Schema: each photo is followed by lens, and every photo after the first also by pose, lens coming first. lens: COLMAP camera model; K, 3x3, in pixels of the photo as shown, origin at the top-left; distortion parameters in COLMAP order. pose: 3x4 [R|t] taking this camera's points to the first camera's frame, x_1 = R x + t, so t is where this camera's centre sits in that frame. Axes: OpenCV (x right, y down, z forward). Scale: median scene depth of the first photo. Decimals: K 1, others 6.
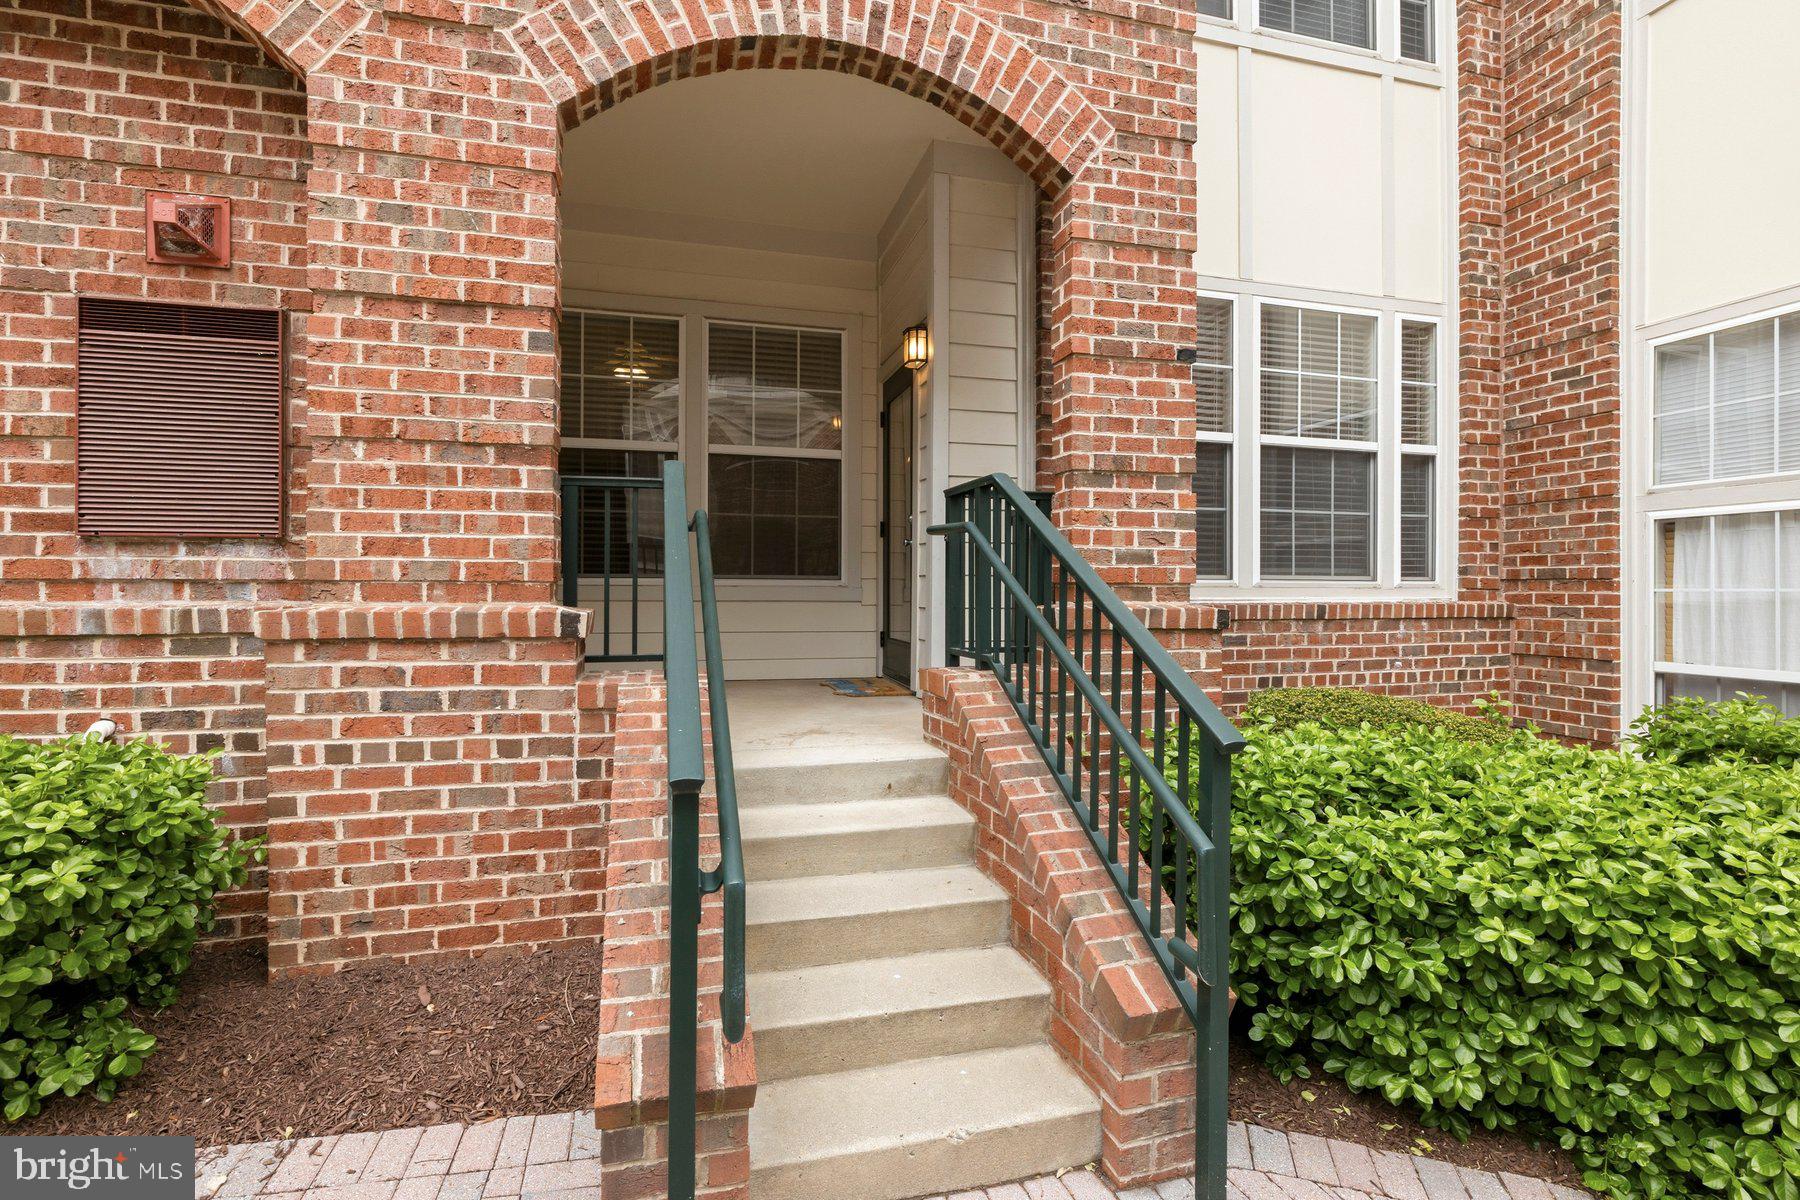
lens RADIAL K [[830.5, 0, 897.7], [0, 830.5, 591.0], [0, 0, 1]] dist [-0.015333, 0.000577]
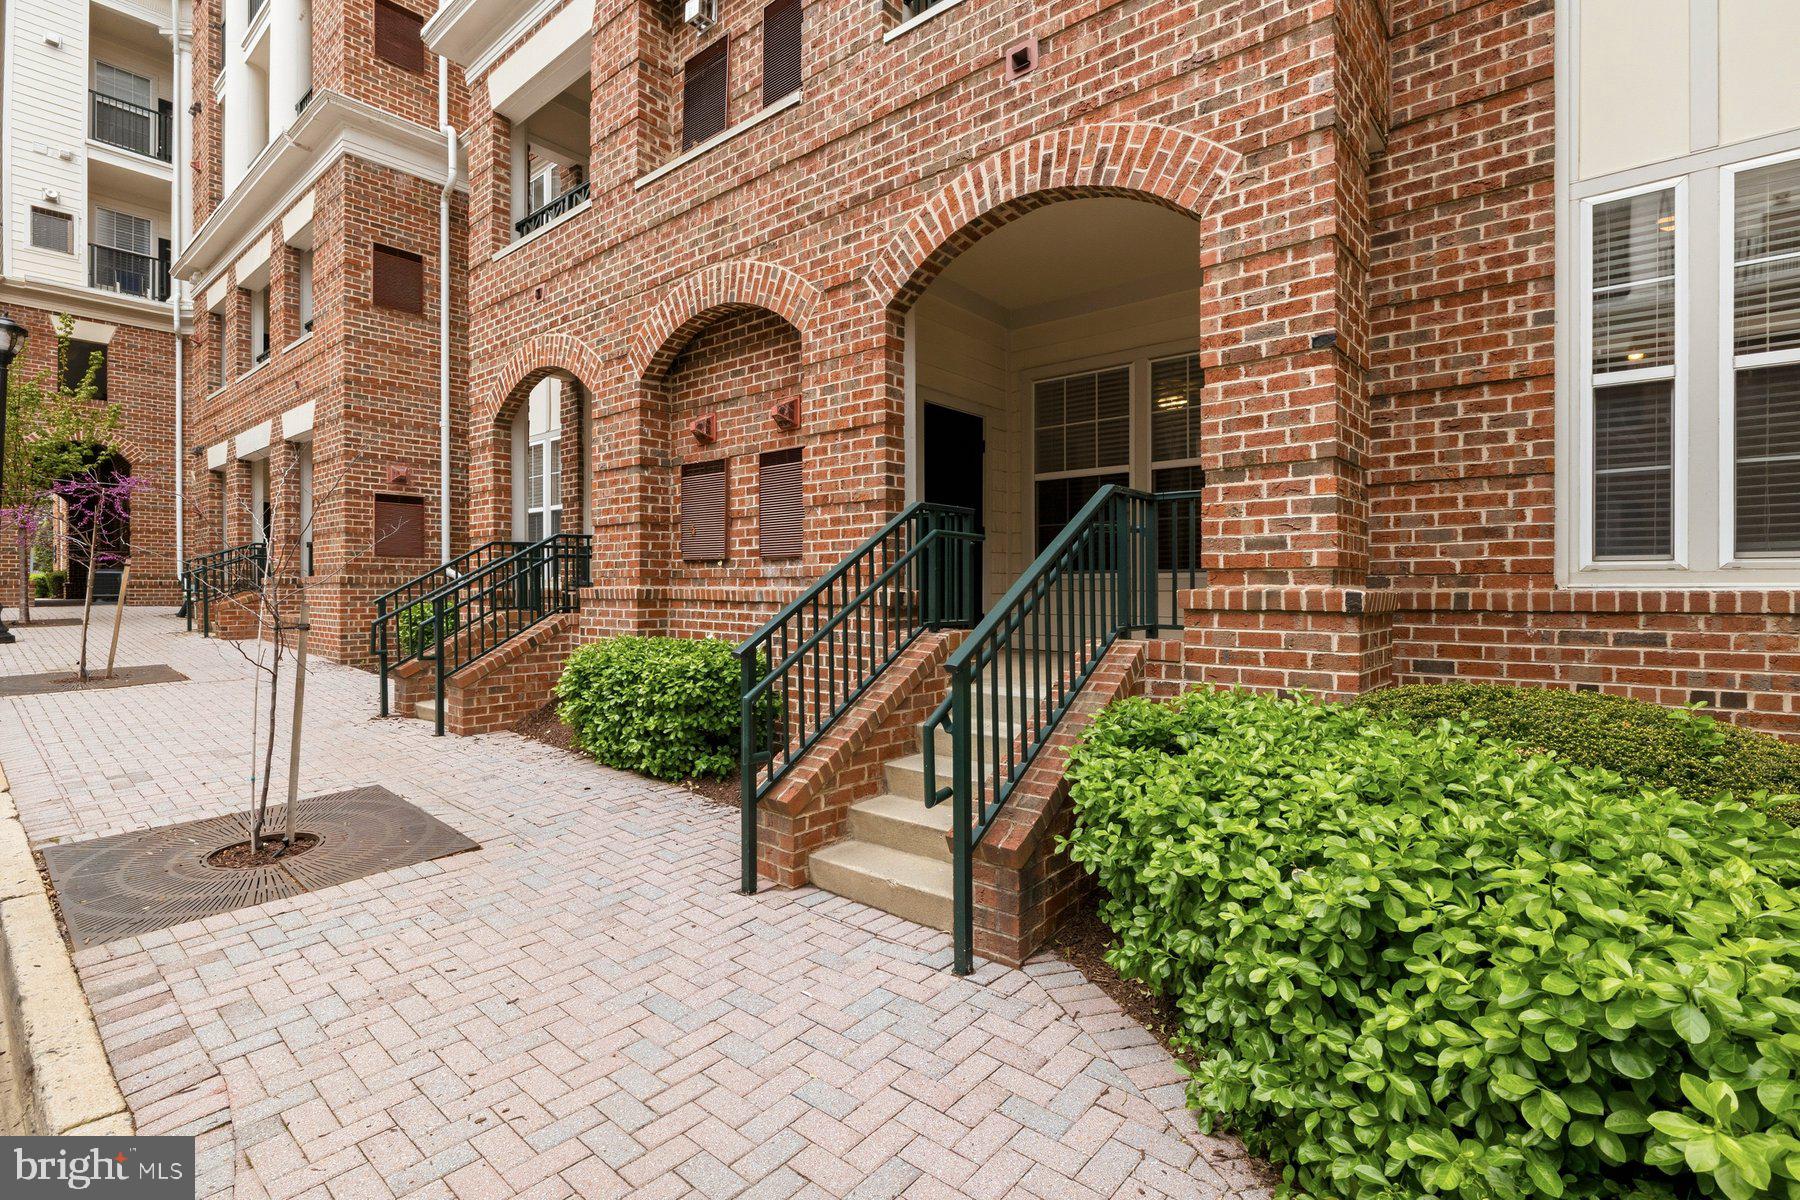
lens RADIAL K [[830.5, 0, 897.9], [0, 830.5, 592.3], [0, 0, 1]] dist [-0.015333, 0.000577]
pose [[0.570562, 0.000493, -0.821255, 0.941097], [0.002060, 0.999996, 0.002032, 0.020252], [0.821252, -0.002851, 0.570558, -0.002689]]
